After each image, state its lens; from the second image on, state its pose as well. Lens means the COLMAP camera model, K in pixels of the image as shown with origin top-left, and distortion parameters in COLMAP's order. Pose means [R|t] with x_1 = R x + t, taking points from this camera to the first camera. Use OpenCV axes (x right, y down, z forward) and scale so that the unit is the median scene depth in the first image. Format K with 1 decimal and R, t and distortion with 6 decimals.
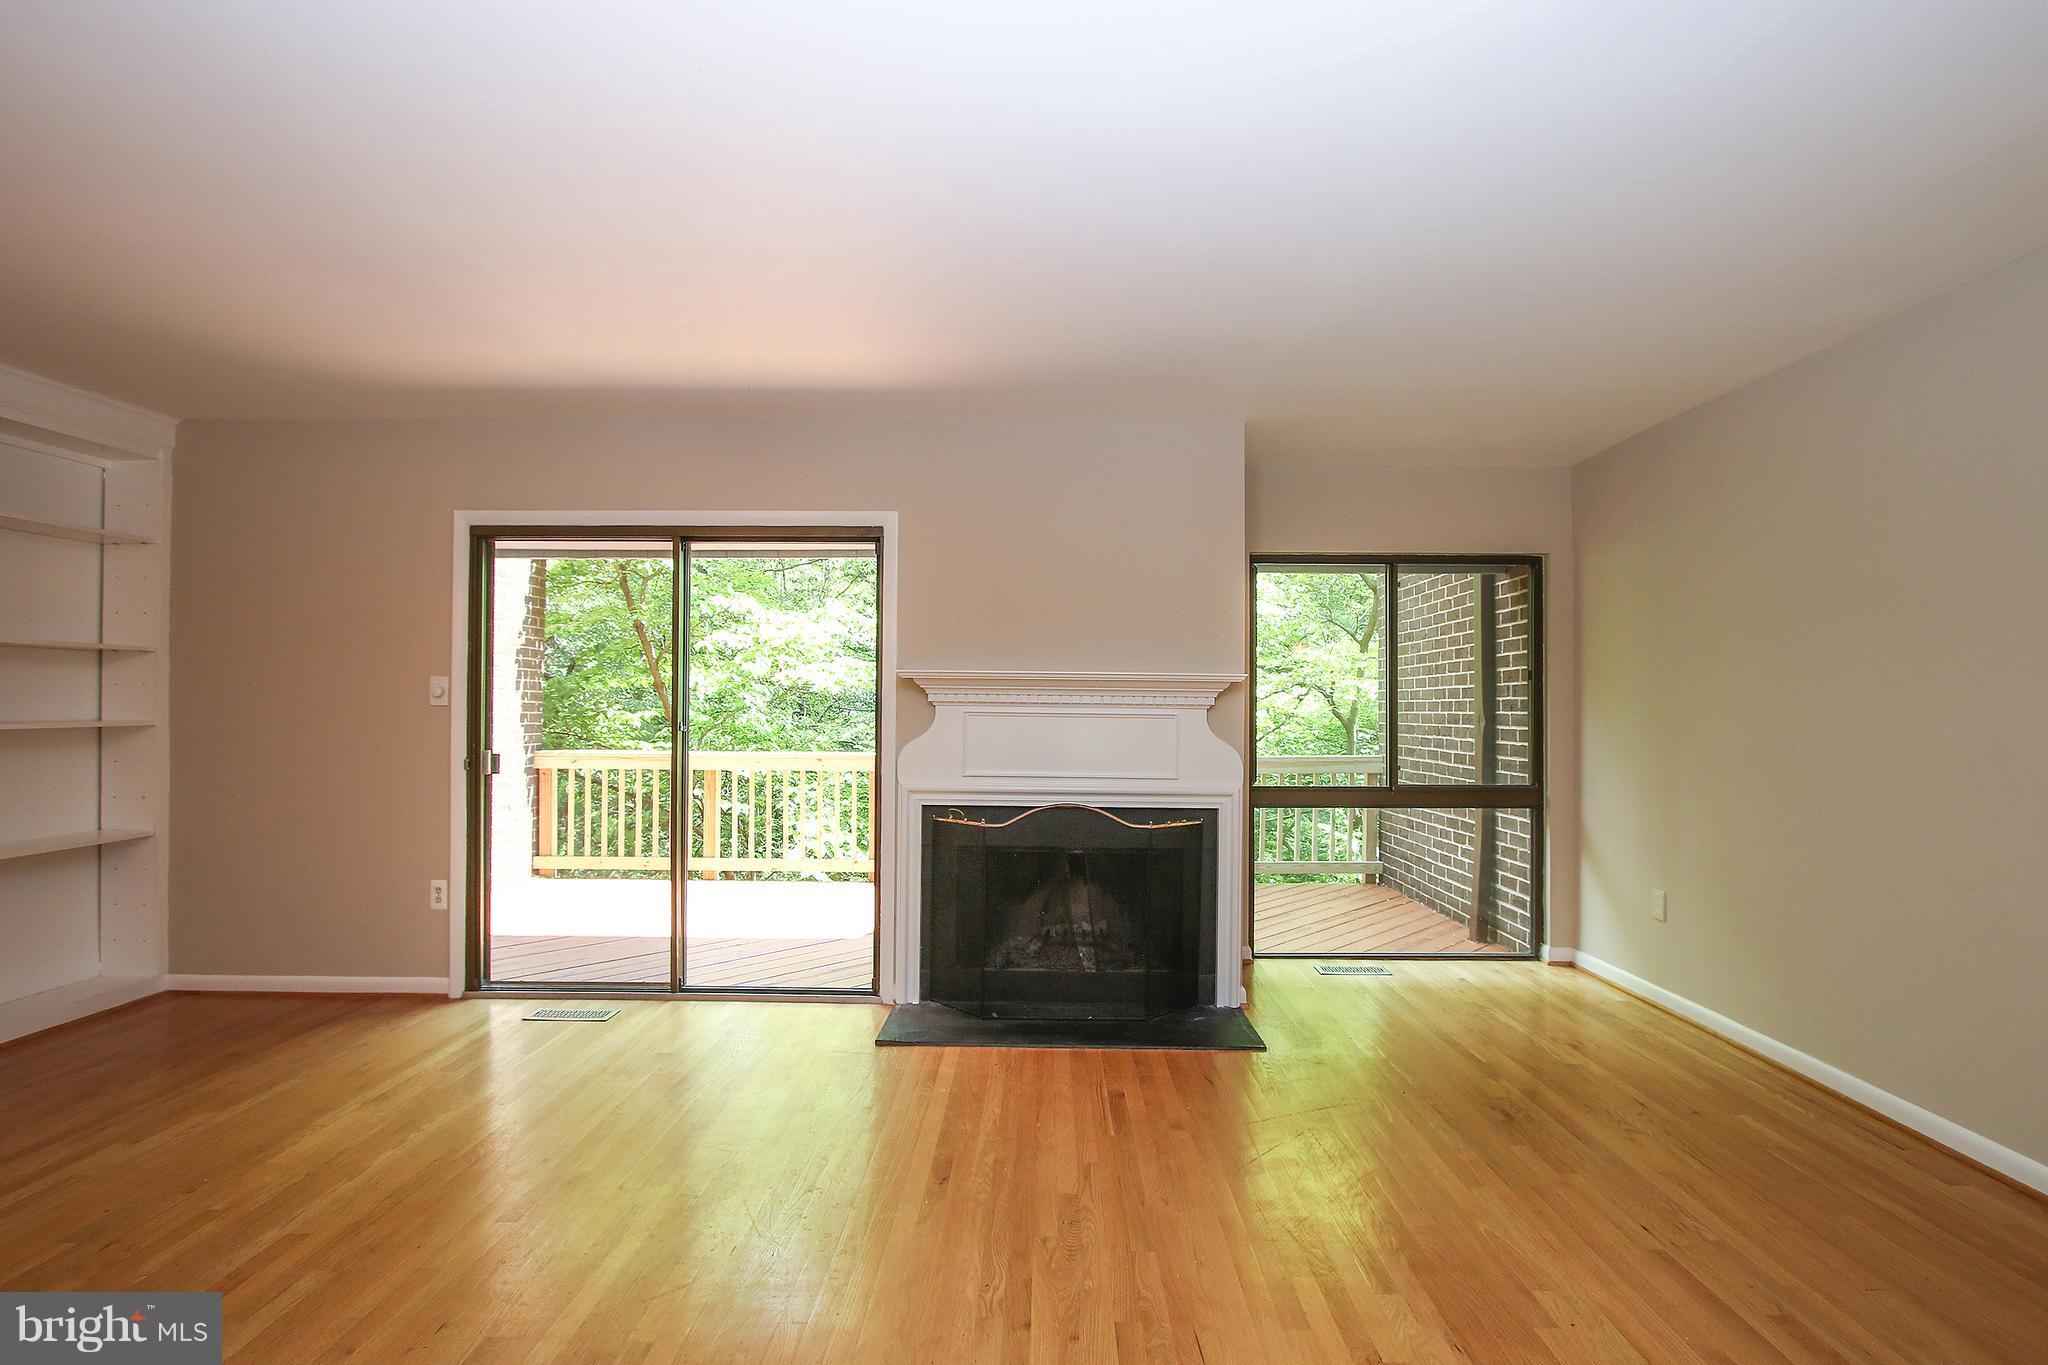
lens RADIAL K [[1032.1, 0, 999.1], [0, 1032.1, 704.0], [0, 0, 1]] dist [-0.020316, 0.000063]
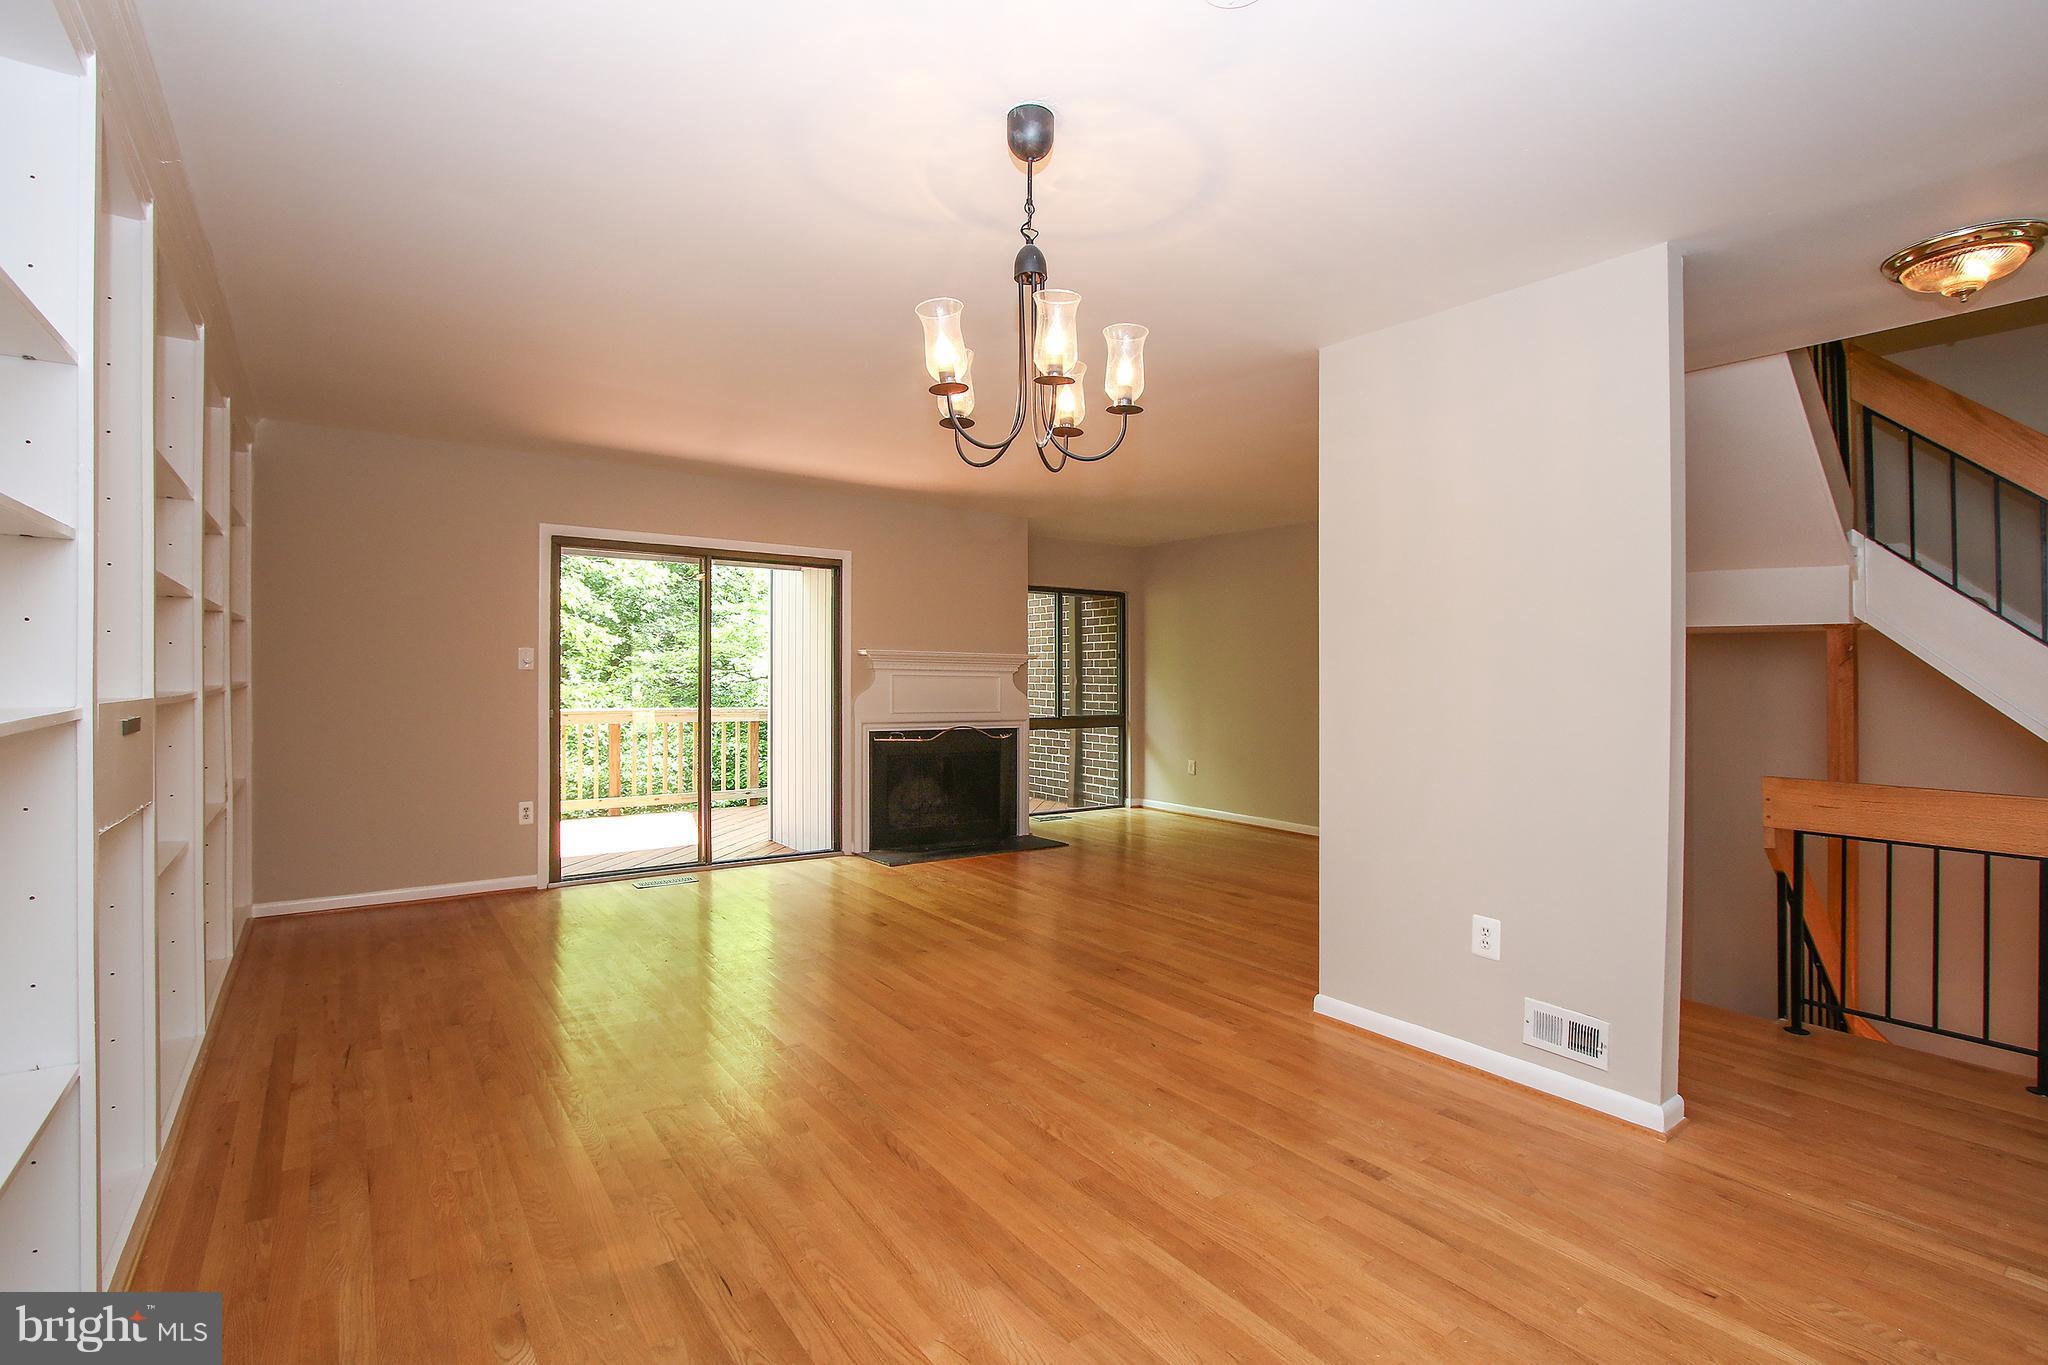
lens RADIAL K [[928.4, 0, 1076.2], [0, 928.4, 666.4], [0, 0, 1]] dist [-0.017040, 0.000003]
pose [[0.792952, 0.007987, 0.609232, -0.691366], [-0.007911, 0.999965, -0.002814, -0.004071], [-0.609233, -0.002588, 0.792987, -0.358480]]
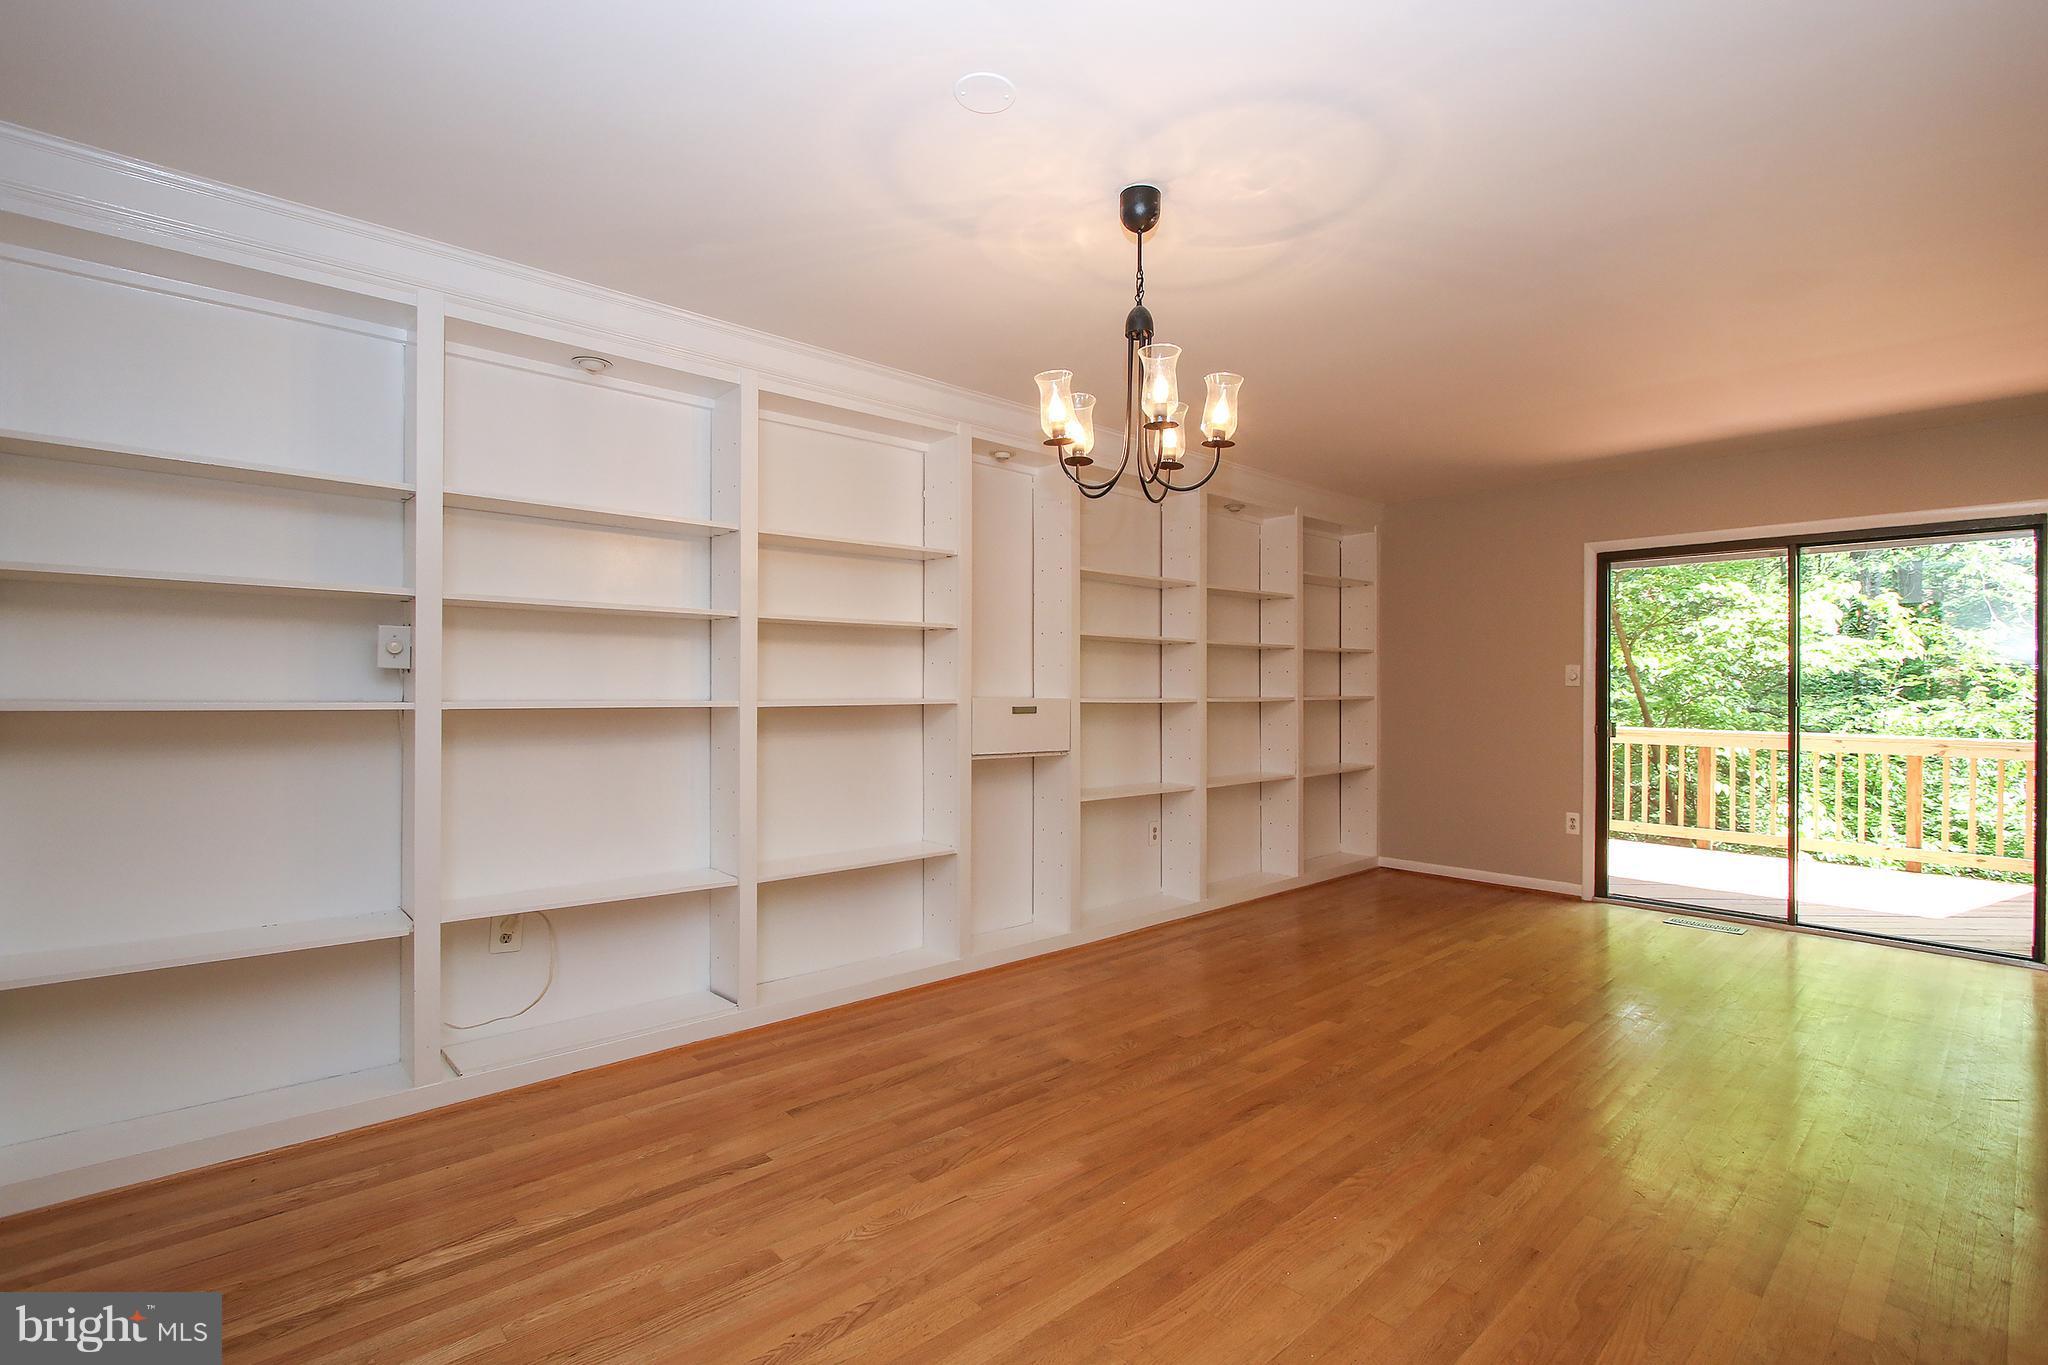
lens RADIAL K [[917.4, 0, 989.2], [0, 917.4, 689.6], [0, 0, 1]] dist [-0.019876, -0.000125]
pose [[0.669662, 0.001430, -0.742665, -0.159710], [0.001612, 0.999993, 0.003379, 0.000498], [0.742665, -0.003460, 0.669655, -0.391665]]
